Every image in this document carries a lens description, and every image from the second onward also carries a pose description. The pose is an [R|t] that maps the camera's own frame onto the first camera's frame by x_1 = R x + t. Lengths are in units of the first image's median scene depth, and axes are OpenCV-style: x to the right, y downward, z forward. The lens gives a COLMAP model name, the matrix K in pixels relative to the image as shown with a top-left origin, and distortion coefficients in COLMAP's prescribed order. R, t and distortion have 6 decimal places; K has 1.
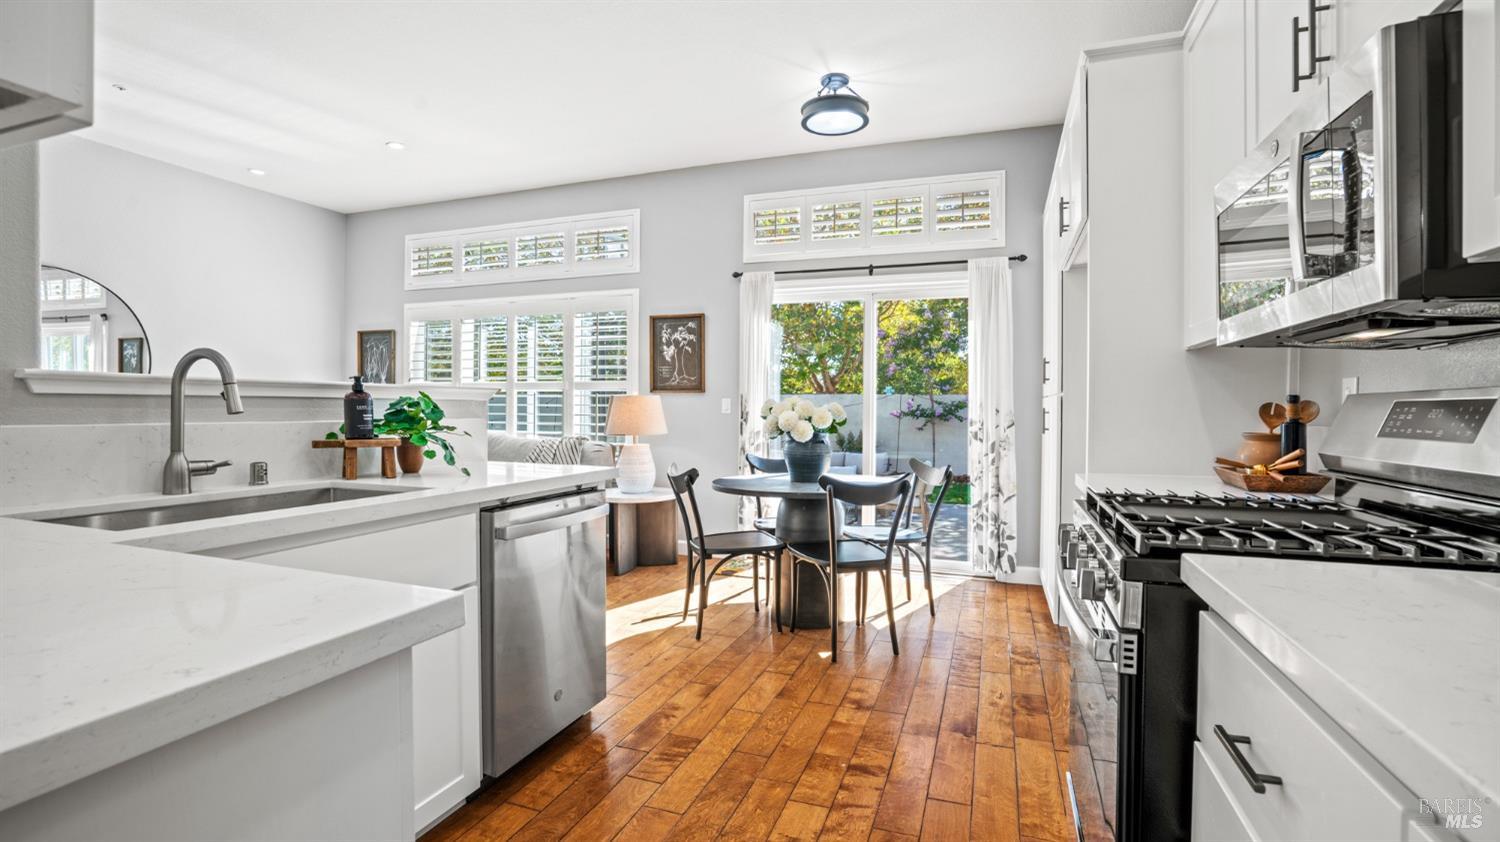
lens RADIAL K [[682.9, 0, 754.5], [0, 682.9, 410.2], [0, 0, 1]] dist [-0.017131, 0.001607]
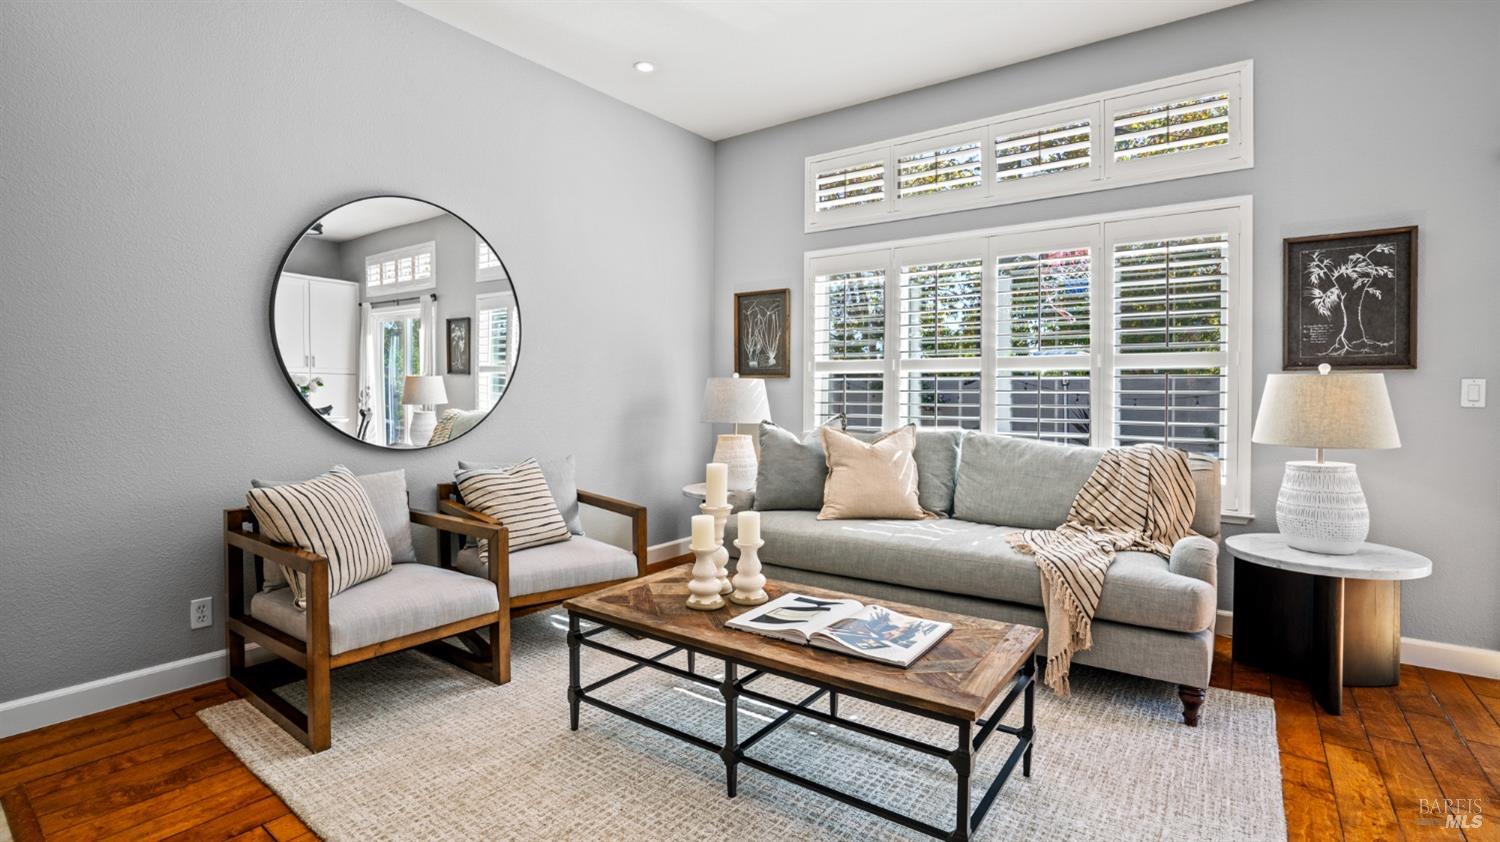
lens RADIAL K [[682.9, 0, 749.4], [0, 682.9, 417.2], [0, 0, 1]] dist [-0.017131, 0.001607]
pose [[0.958664, 0.011359, -0.284313, -0.374770], [-0.000845, 0.999312, 0.037078, -0.006782], [0.284539, -0.035306, 0.958014, 0.283716]]
